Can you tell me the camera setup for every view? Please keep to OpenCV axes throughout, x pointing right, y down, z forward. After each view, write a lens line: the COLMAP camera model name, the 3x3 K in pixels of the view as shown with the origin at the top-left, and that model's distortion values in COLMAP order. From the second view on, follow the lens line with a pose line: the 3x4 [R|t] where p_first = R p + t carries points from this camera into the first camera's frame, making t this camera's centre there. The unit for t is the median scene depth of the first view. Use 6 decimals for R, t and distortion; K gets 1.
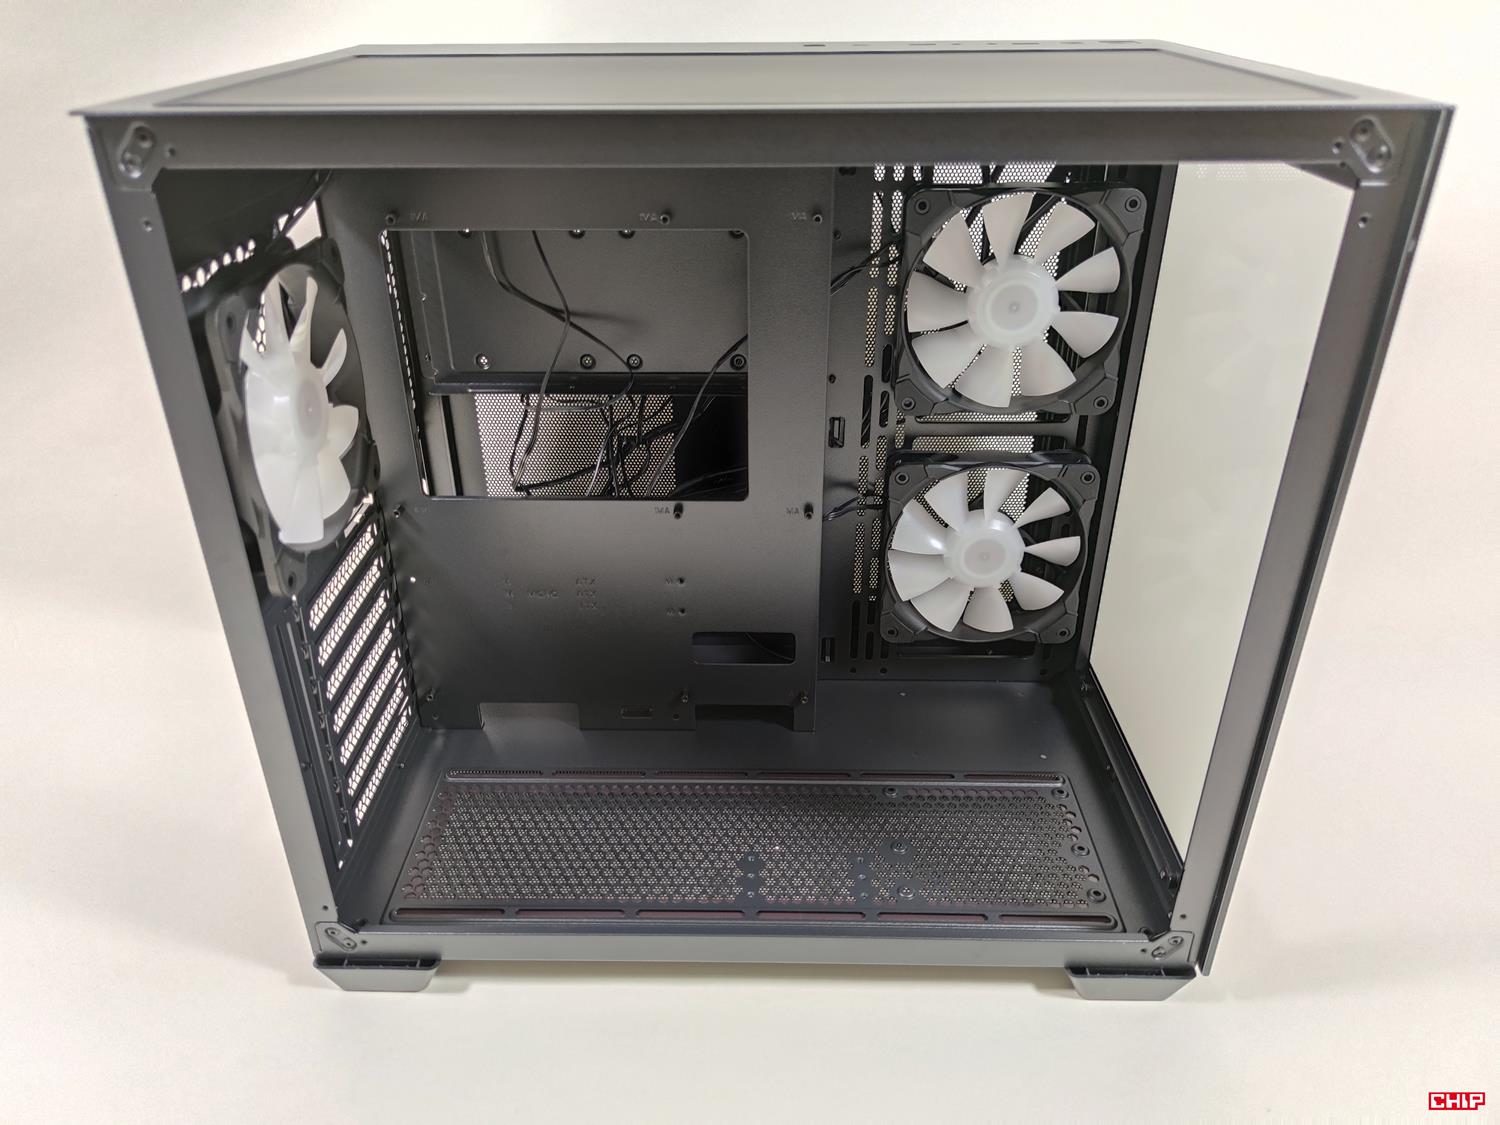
lens RADIAL K [[1104.5, 0, 734.4], [0, 1104.5, 560.0], [0, 0, 1]] dist [0.028827, -0.054562]
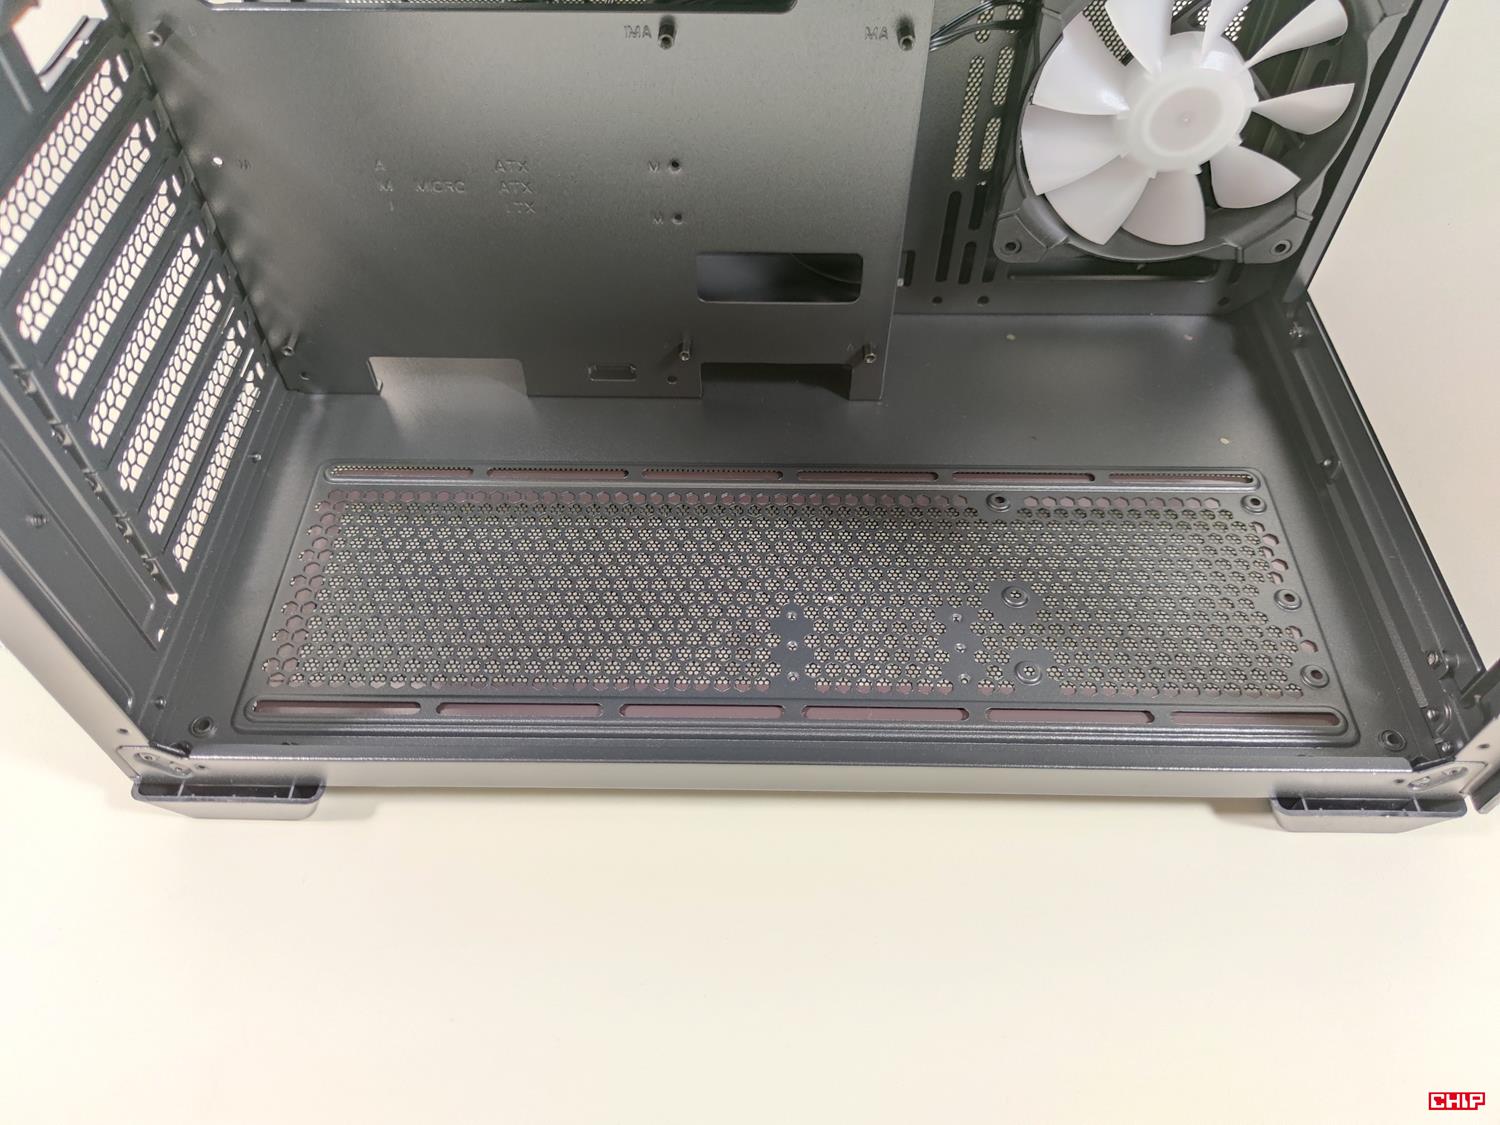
lens RADIAL K [[1104.5, 0, 749.8], [0, 1104.5, 557.8], [0, 0, 1]] dist [0.028827, -0.054562]
pose [[0.999825, -0.005359, 0.017932, -0.020153], [-0.002113, 0.919678, 0.392669, -0.020025], [-0.018595, -0.392638, 0.919505, 0.376836]]
